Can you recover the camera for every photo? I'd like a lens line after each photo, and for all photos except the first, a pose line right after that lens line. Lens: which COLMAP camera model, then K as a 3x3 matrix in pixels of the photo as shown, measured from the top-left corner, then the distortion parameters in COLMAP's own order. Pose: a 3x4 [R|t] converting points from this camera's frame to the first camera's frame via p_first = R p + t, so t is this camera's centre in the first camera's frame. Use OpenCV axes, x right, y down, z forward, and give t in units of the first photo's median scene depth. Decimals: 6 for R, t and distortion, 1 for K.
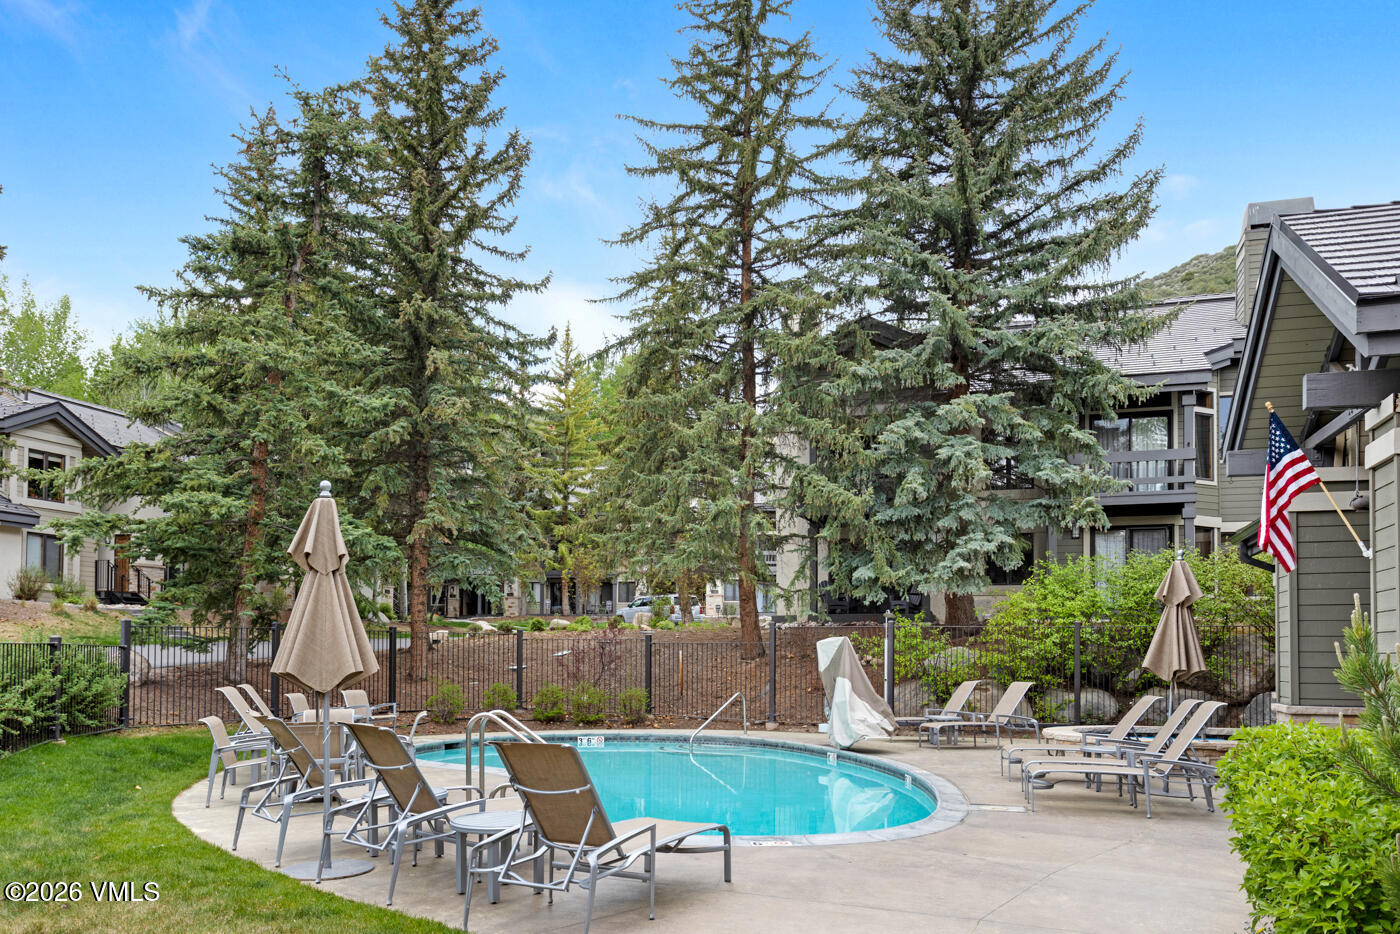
lens RADIAL K [[1228.1, 0, 700.0], [0, 1228.1, 467.0], [0, 0, 1]] dist [0.054769, -0.000502]
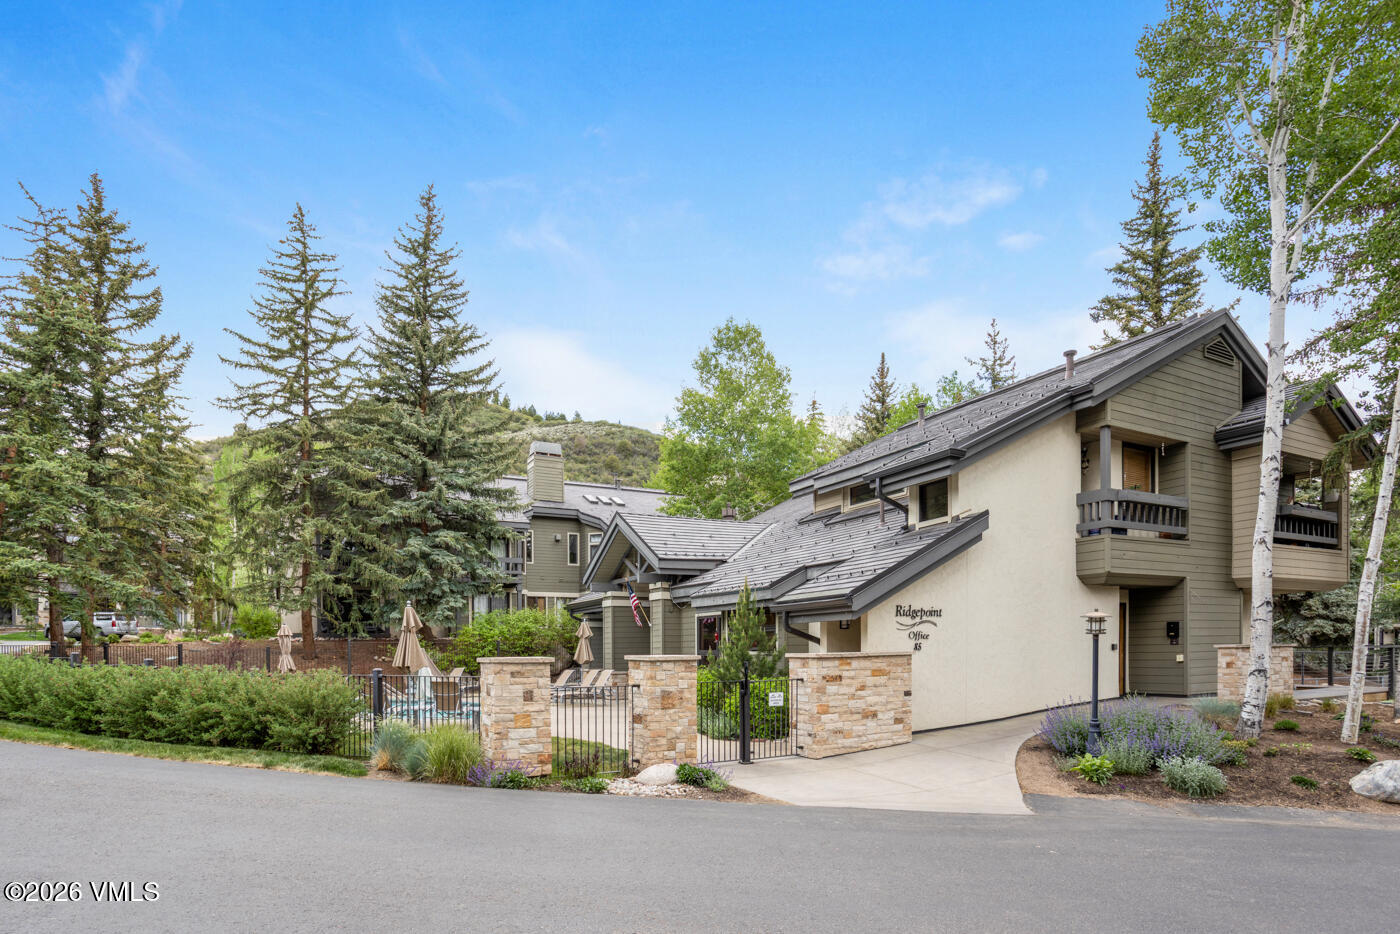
lens RADIAL K [[733.1, 0, 700.0], [0, 733.1, 467.0], [0, 0, 1]] dist [-0.011274, -0.000283]
pose [[0.751916, 0.155862, 0.640570, -0.297162], [-0.093012, 0.987012, -0.130978, -0.045335], [-0.652665, 0.038903, 0.756647, -0.272451]]
